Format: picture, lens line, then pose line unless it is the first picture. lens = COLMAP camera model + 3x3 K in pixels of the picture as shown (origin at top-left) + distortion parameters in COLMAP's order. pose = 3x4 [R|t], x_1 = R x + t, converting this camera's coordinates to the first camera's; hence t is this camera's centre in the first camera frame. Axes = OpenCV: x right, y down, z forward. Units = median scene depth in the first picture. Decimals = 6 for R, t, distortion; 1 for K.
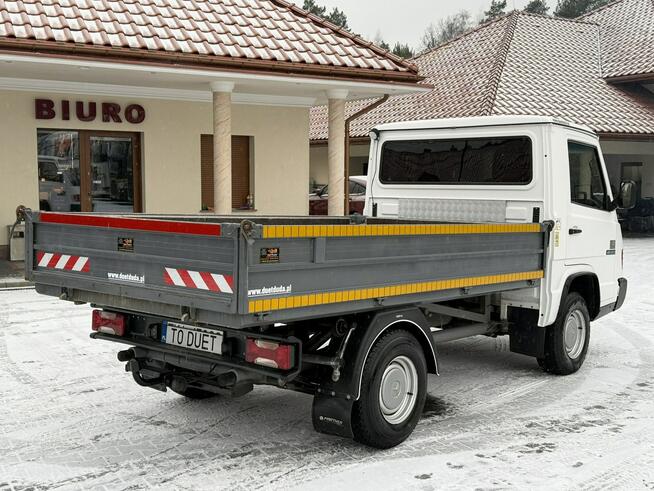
lens RADIAL K [[812.4, 0, 327.5], [0, 812.4, 245.9], [0, 0, 1]] dist [0.203496, -0.463684]
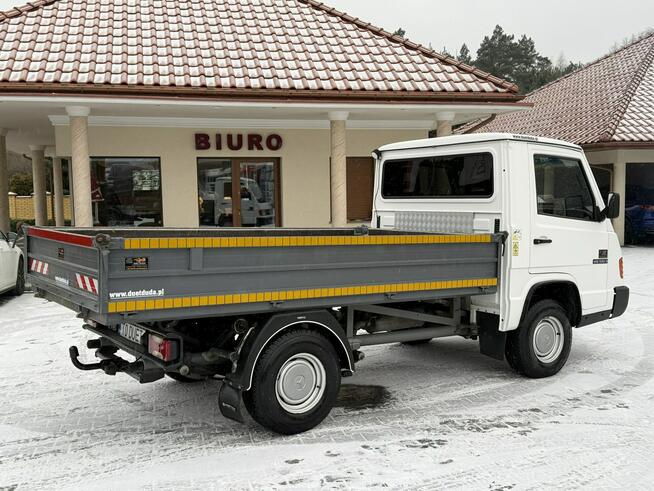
lens RADIAL K [[708.9, 0, 327.0], [0, 708.9, 245.5], [0, 0, 1]] dist [0.204723, -0.471204]
pose [[0.962534, 0.000865, -0.271161, 0.290616], [-0.002998, 0.999968, -0.007450, -0.004773], [0.271146, 0.007984, 0.962505, 0.046010]]
